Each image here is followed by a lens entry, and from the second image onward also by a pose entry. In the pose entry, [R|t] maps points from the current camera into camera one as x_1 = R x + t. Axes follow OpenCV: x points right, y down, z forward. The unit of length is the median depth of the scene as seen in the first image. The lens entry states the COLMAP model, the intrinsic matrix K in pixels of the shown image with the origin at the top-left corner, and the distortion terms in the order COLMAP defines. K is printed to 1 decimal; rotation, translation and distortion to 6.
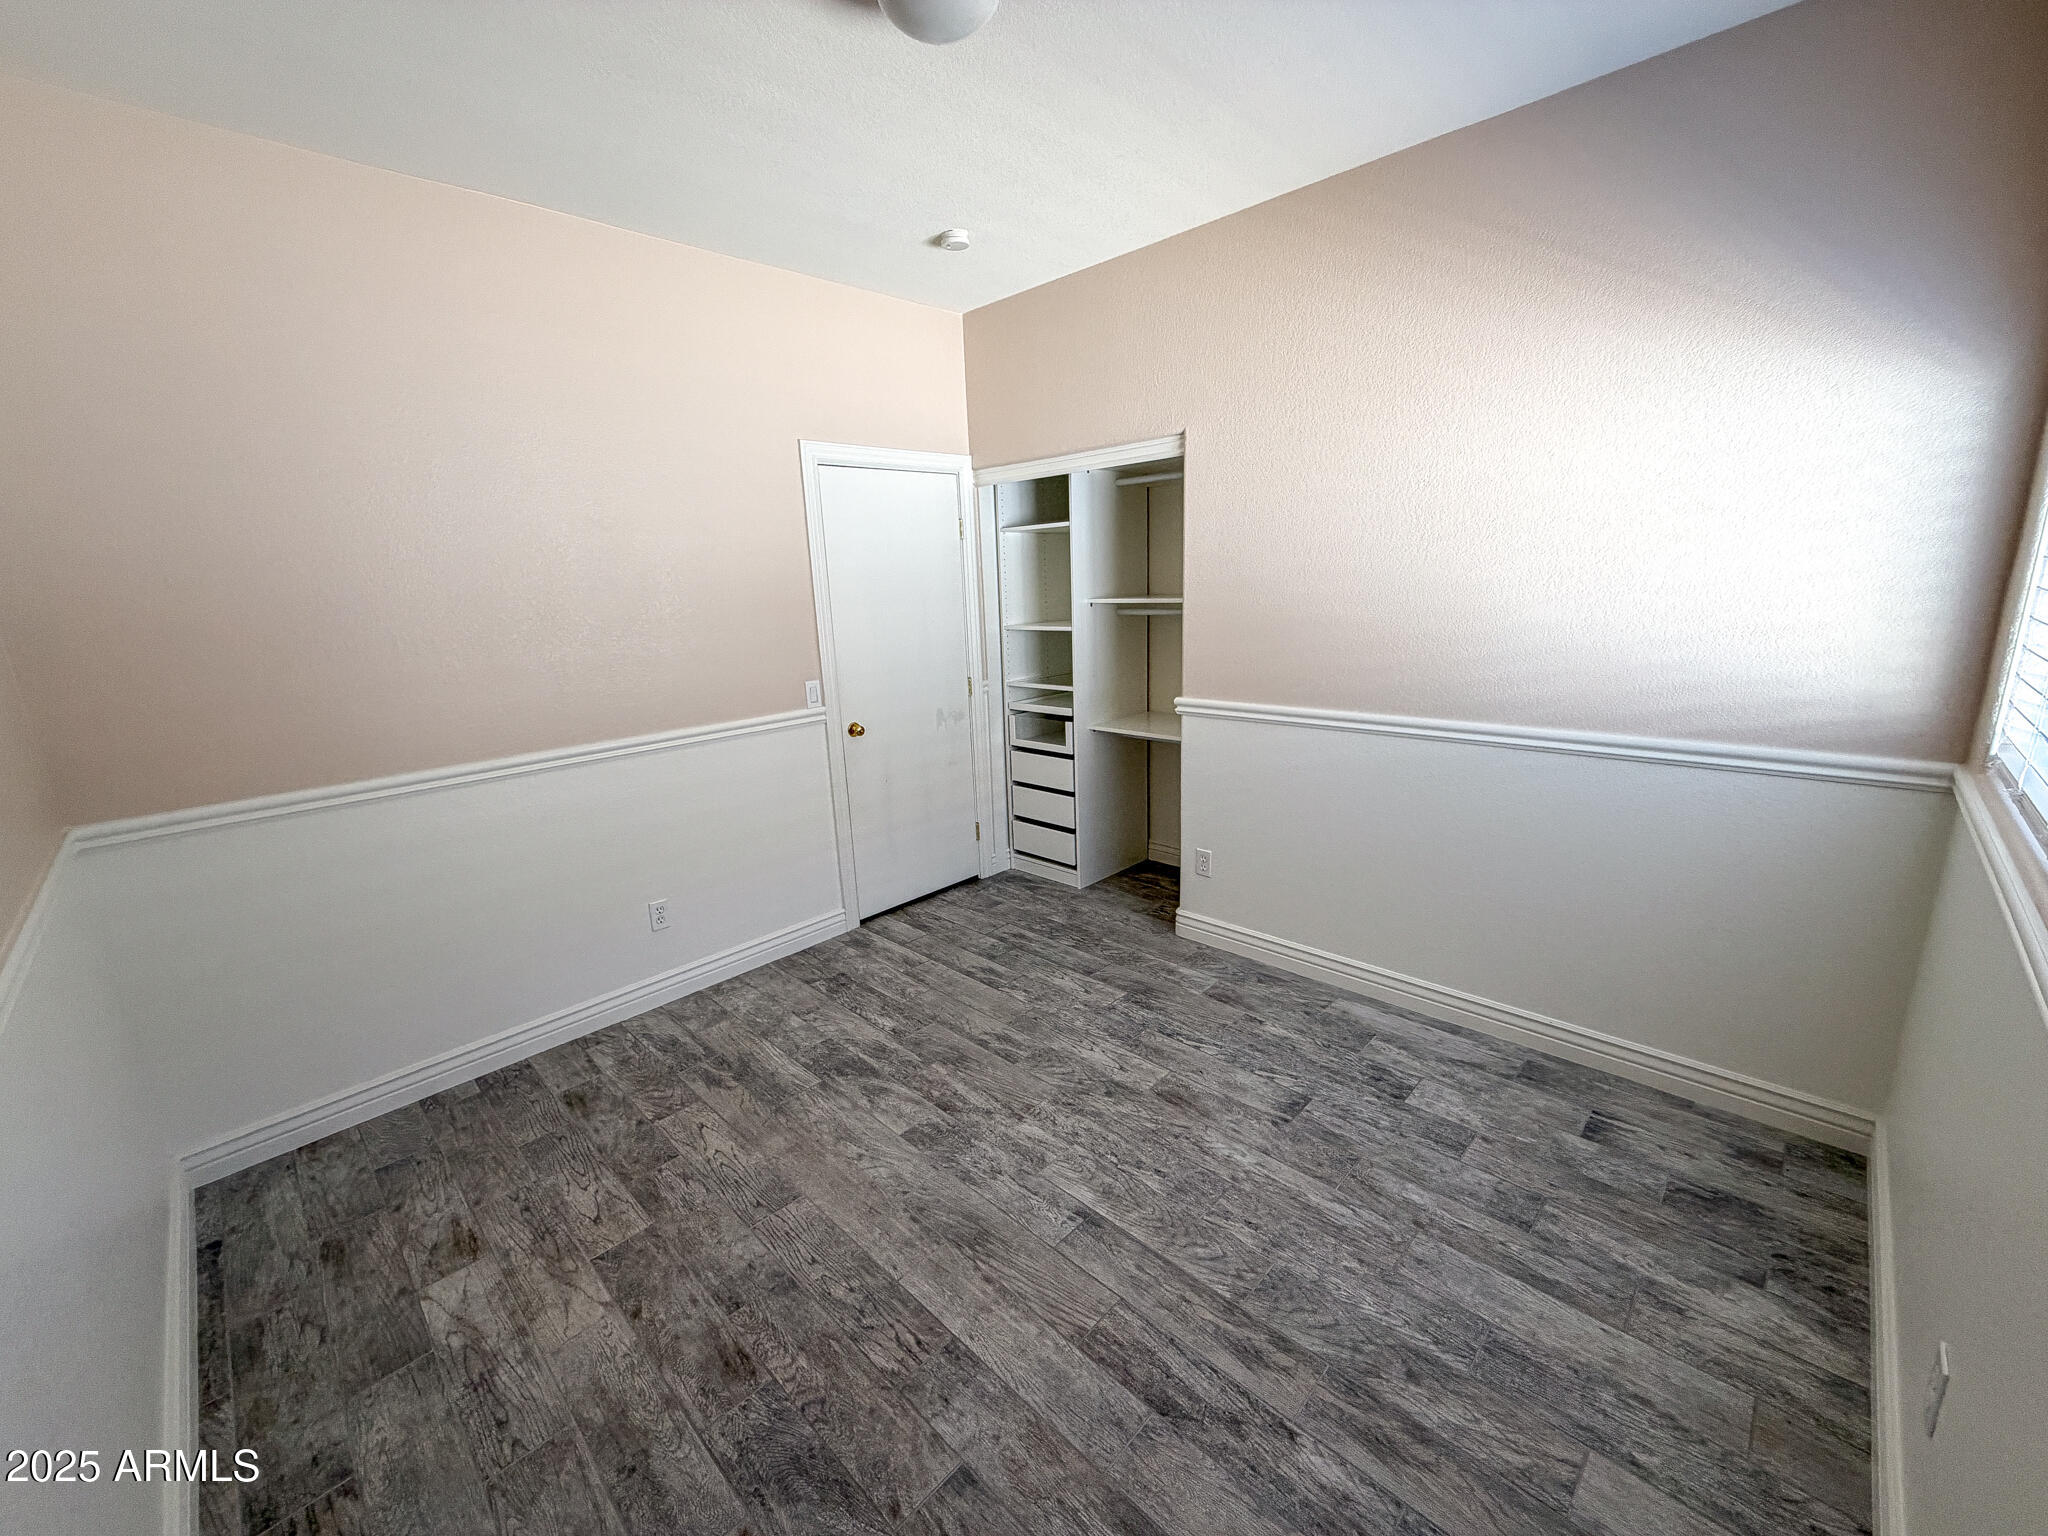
lens RADIAL K [[817.6, 0, 1018.2], [0, 817.6, 766.8], [0, 0, 1]] dist [-0.000321, 0.000134]
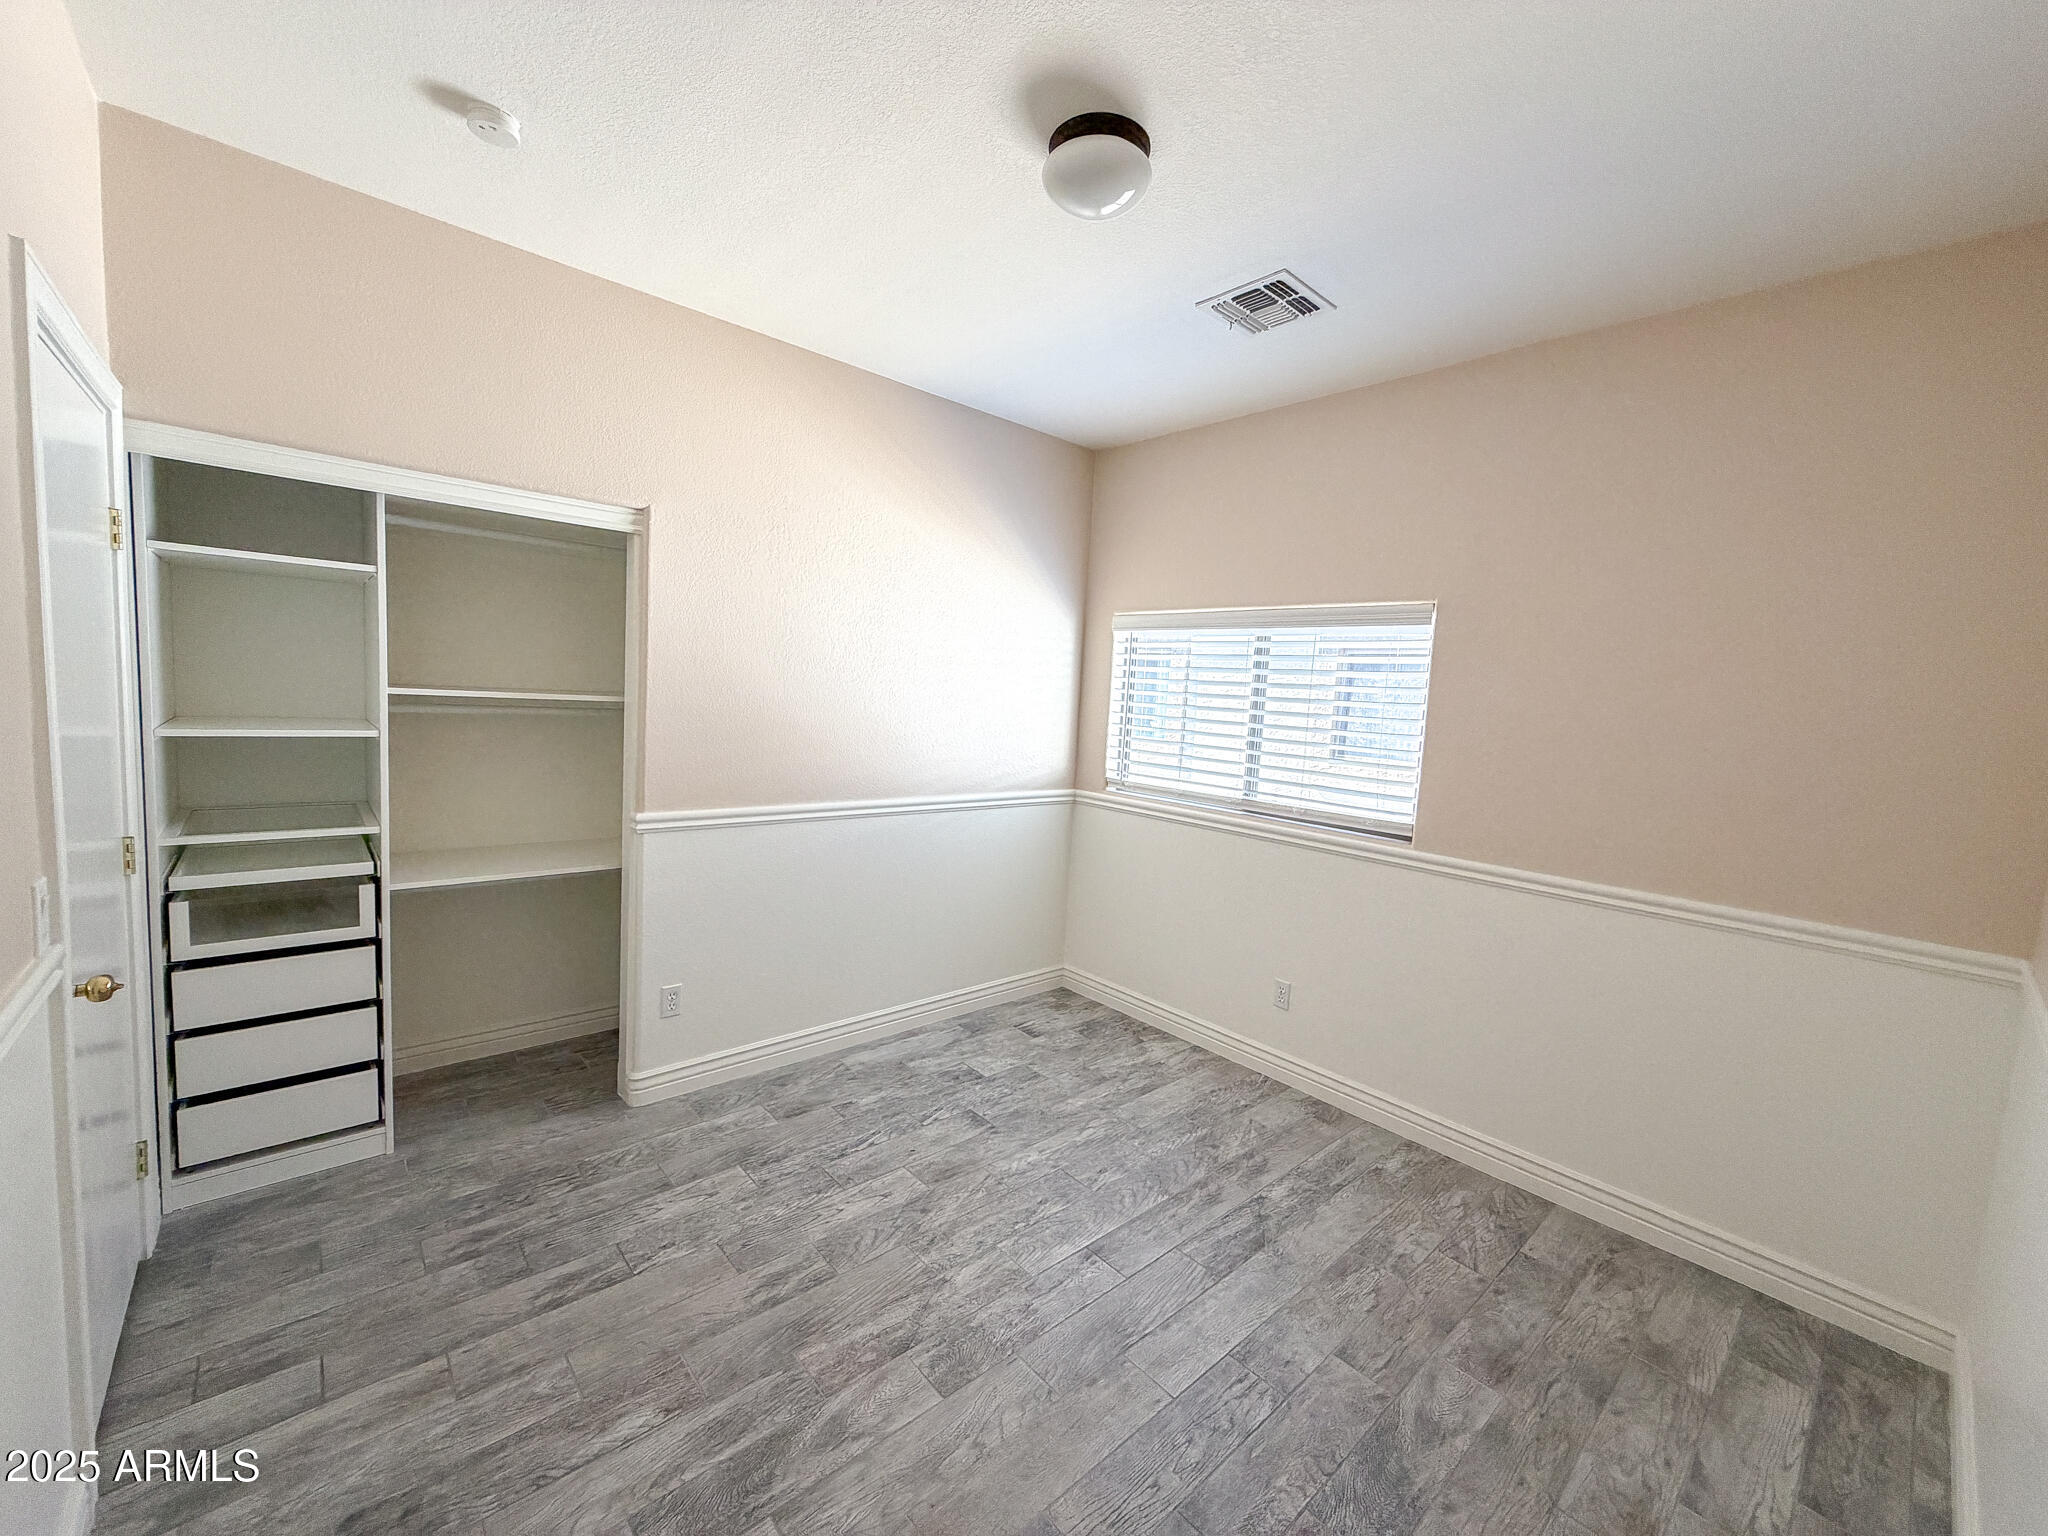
lens RADIAL K [[817.6, 0, 1018.2], [0, 817.6, 766.8], [0, 0, 1]] dist [-0.000321, 0.000134]
pose [[0.063570, -0.048995, 0.996774, -0.852476], [0.169614, 0.984794, 0.037589, -0.136533], [-0.983458, 0.166677, 0.070913, 0.775802]]
